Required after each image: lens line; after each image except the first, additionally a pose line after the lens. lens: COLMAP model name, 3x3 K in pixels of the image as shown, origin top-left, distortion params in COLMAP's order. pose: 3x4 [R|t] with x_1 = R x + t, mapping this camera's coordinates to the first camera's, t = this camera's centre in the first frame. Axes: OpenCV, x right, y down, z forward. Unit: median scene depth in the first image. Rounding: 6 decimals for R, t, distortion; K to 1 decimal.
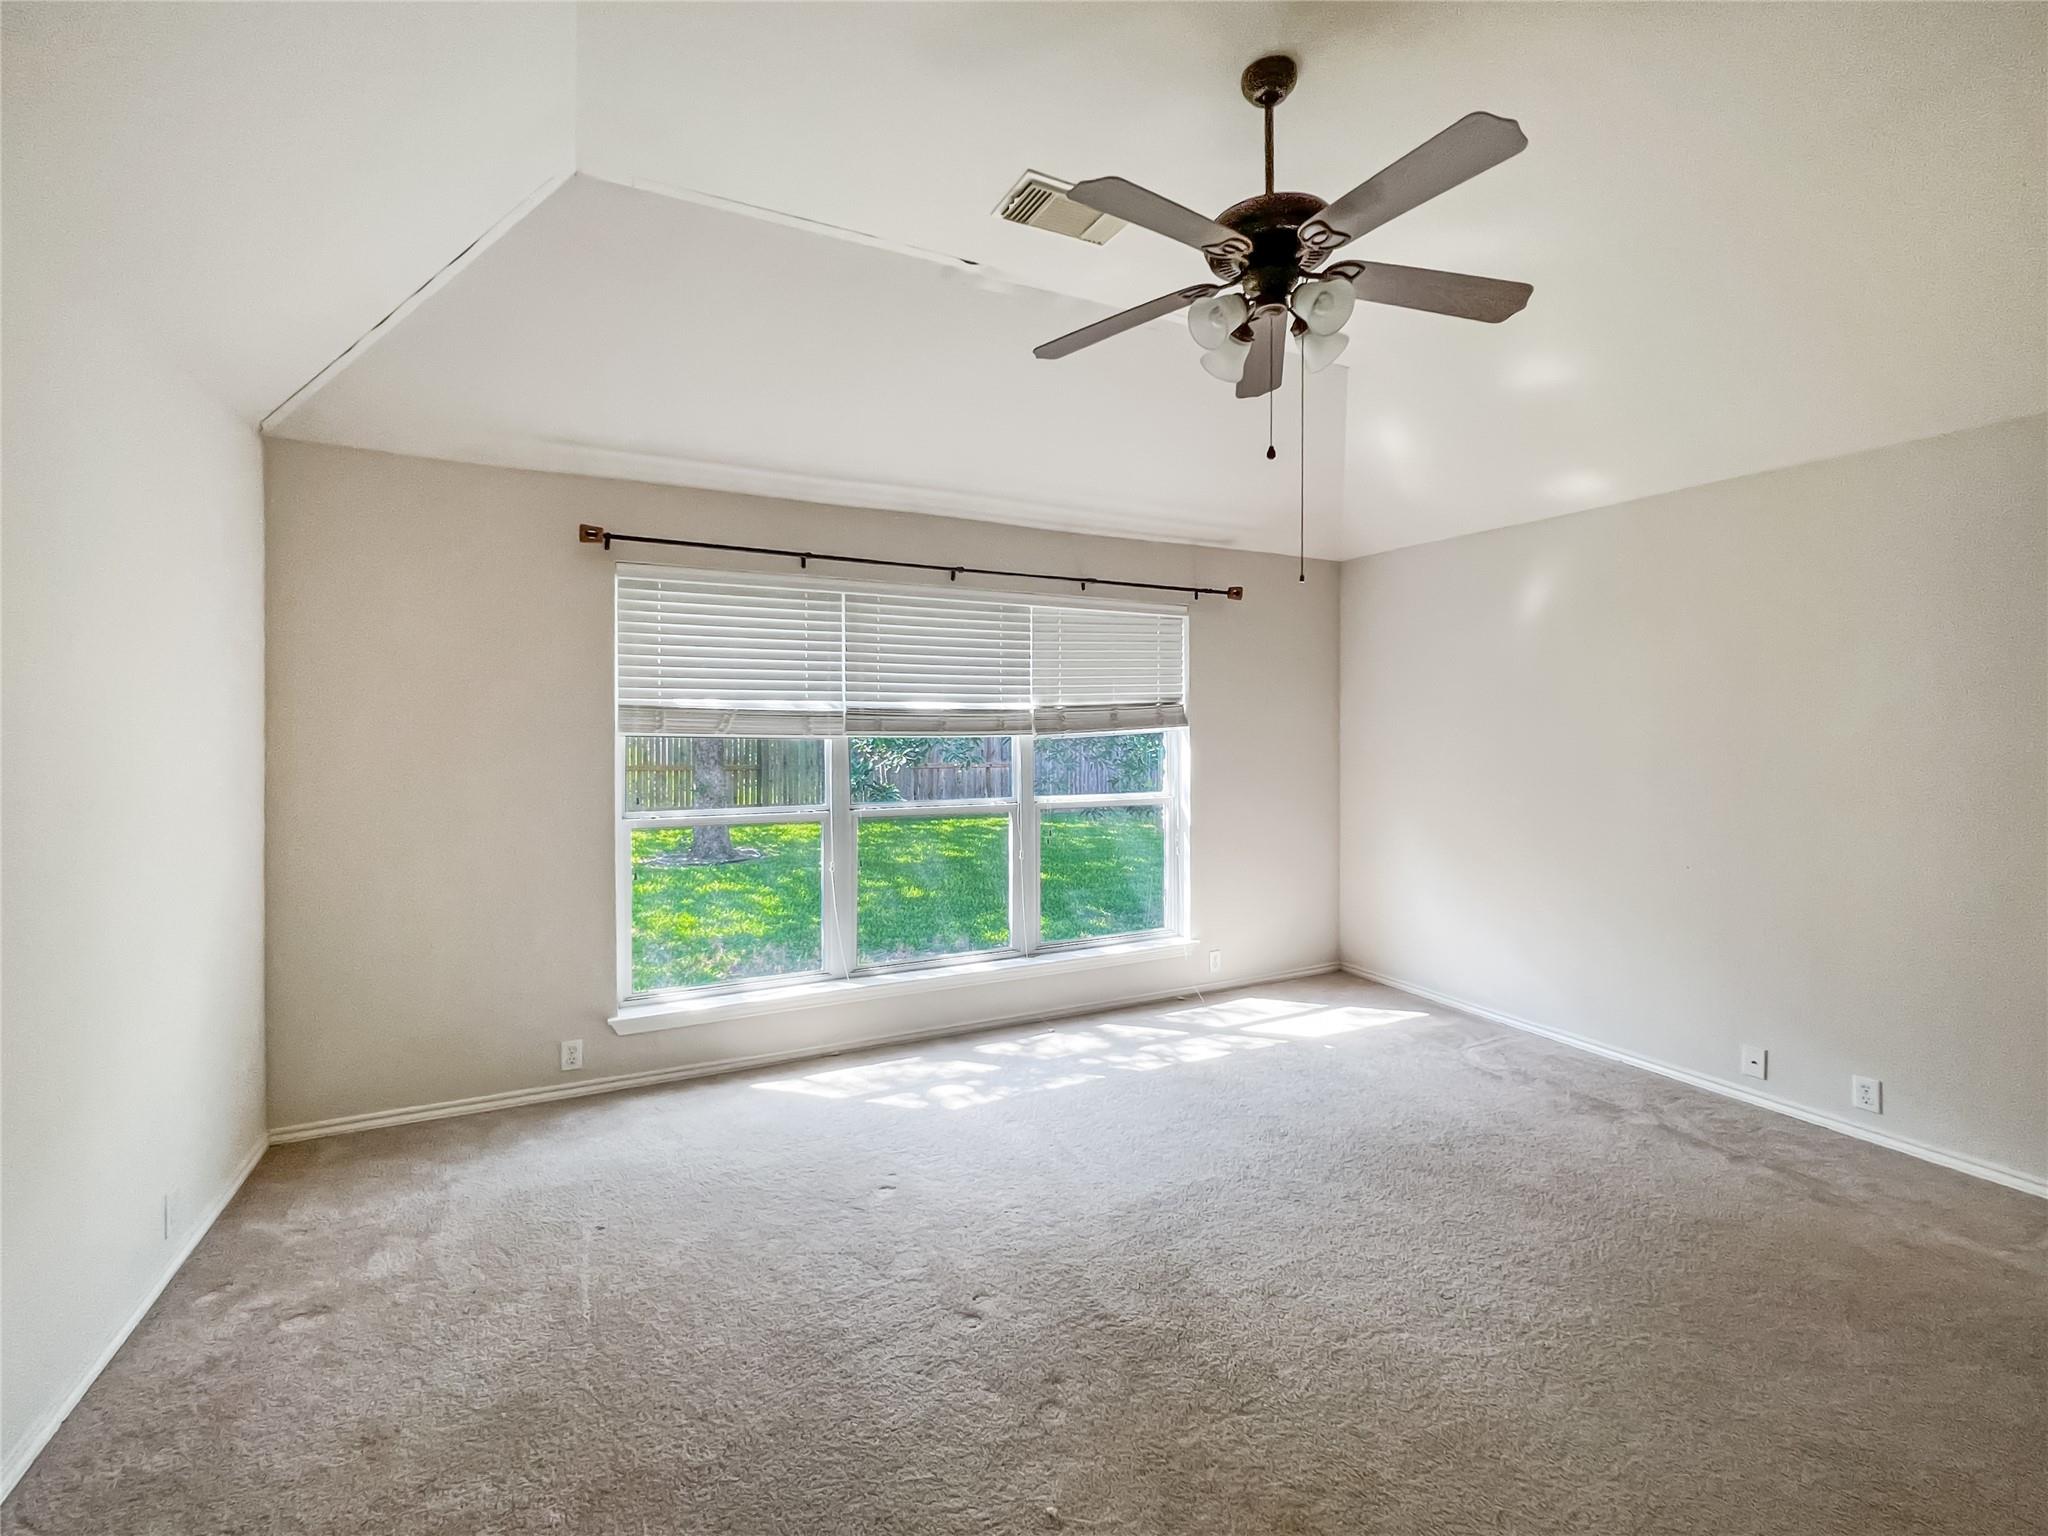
lens RADIAL K [[850.7, 0, 1022.5], [0, 850.7, 759.1], [0, 0, 1]] dist [-0.001131, 0.001062]
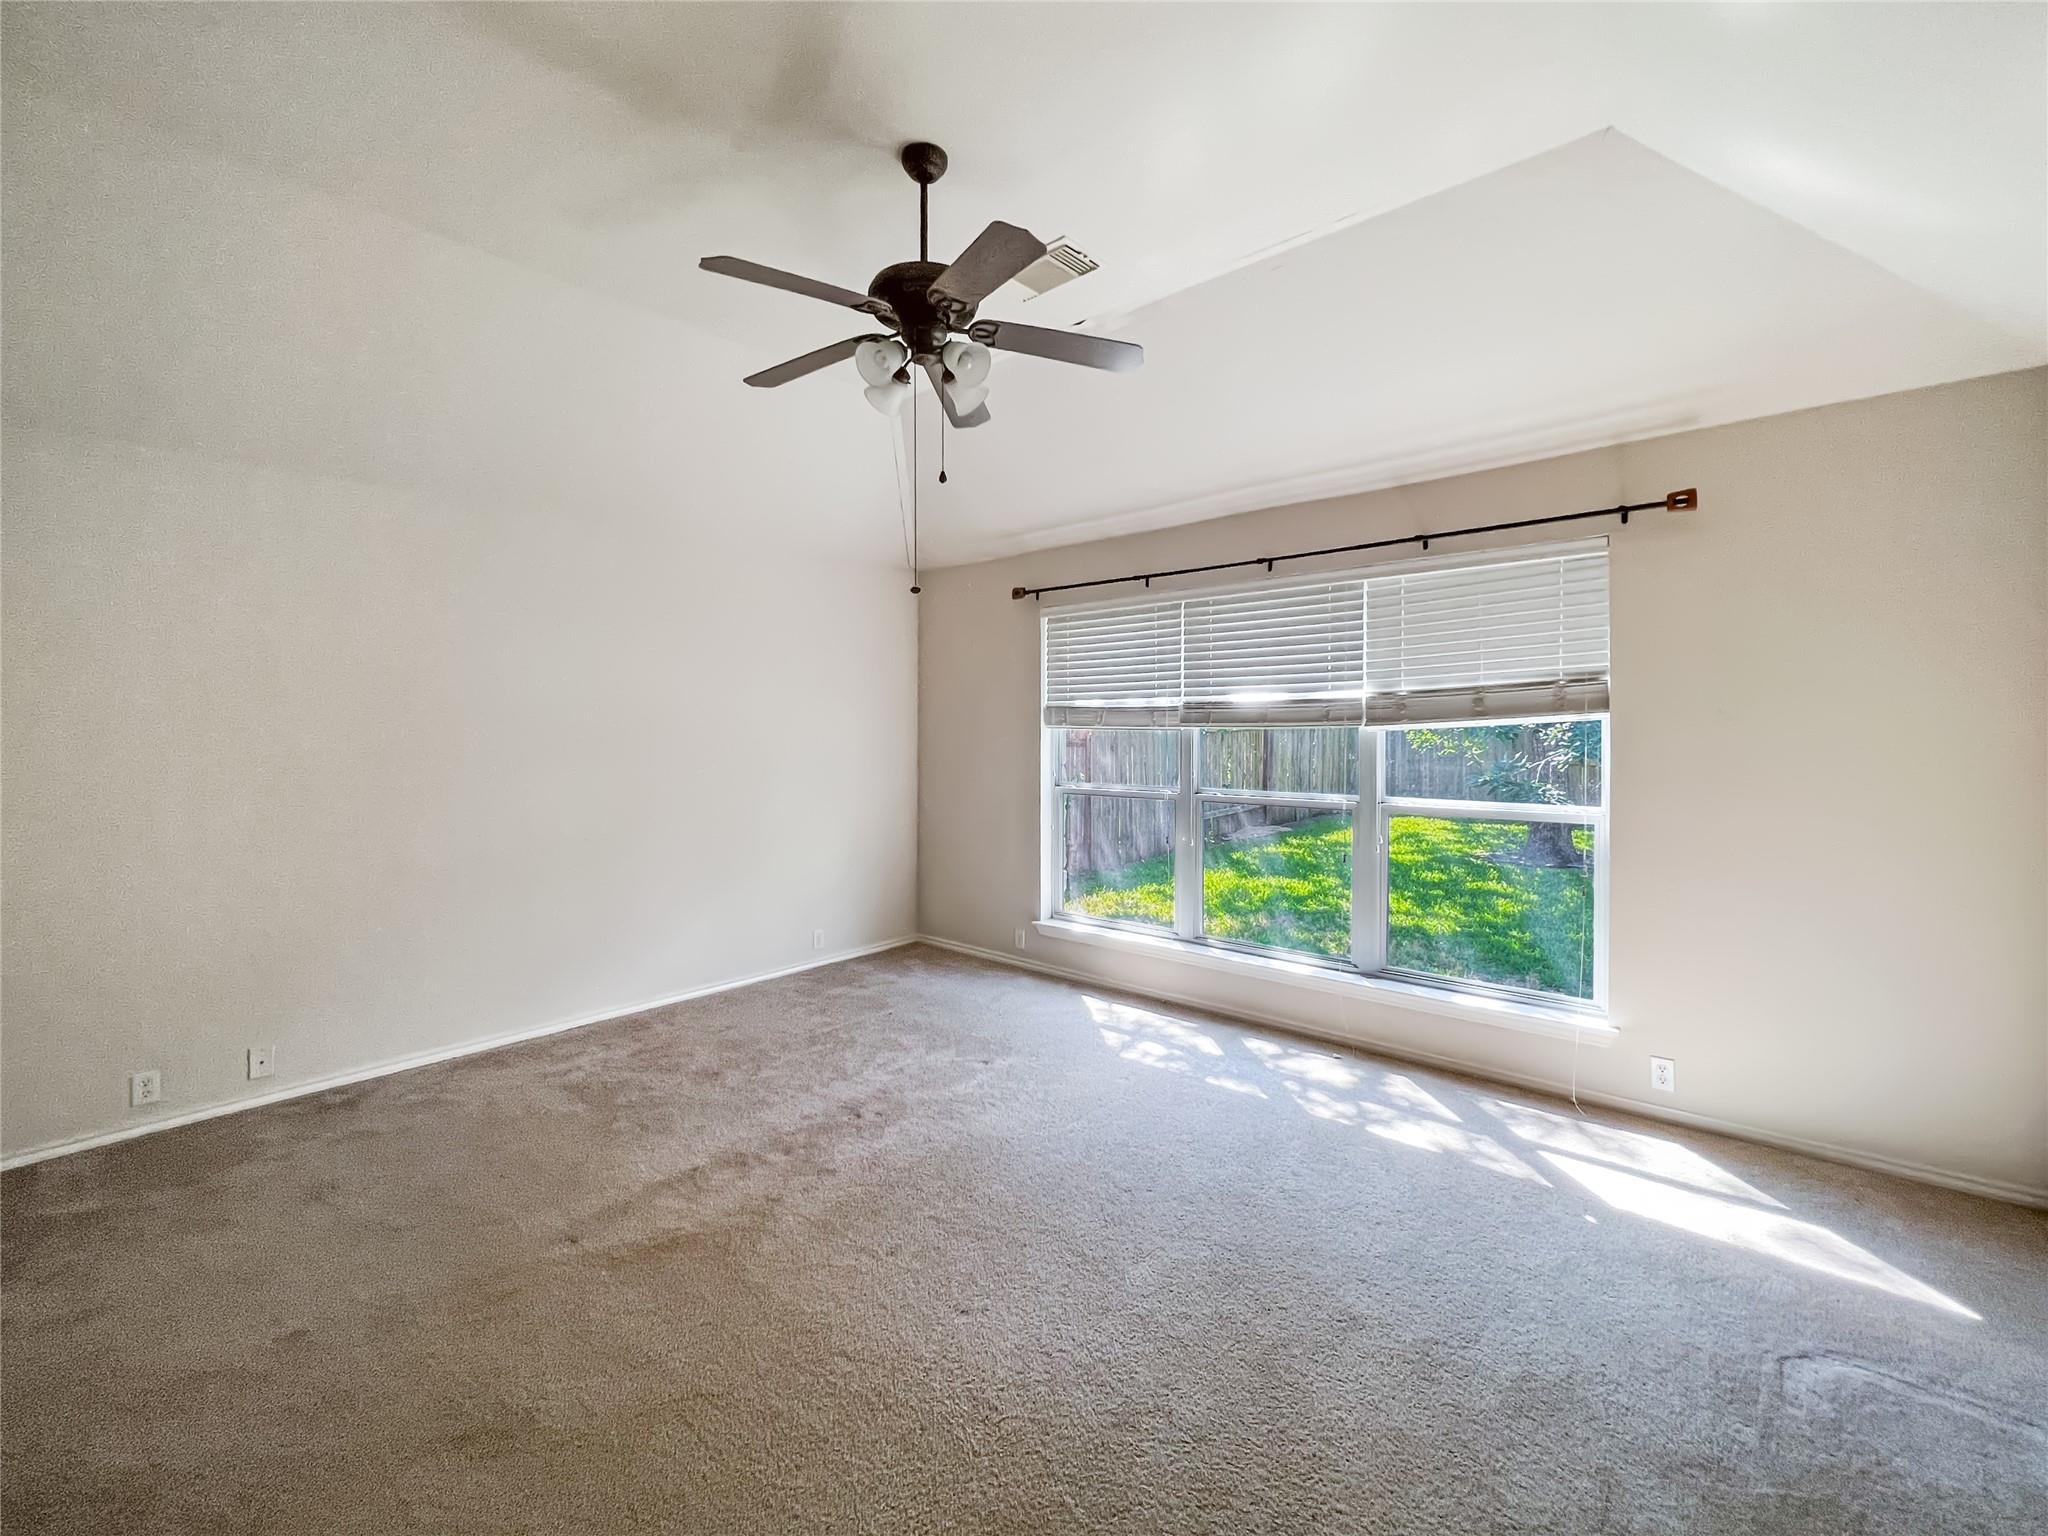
lens RADIAL K [[850.7, 0, 1021.0], [0, 850.7, 755.6], [0, 0, 1]] dist [-0.001131, 0.001062]
pose [[0.396188, 0.029932, -0.917681, 0.738329], [-0.021659, 0.999495, 0.023250, -0.011169], [0.917914, 0.010665, 0.396637, 0.347106]]
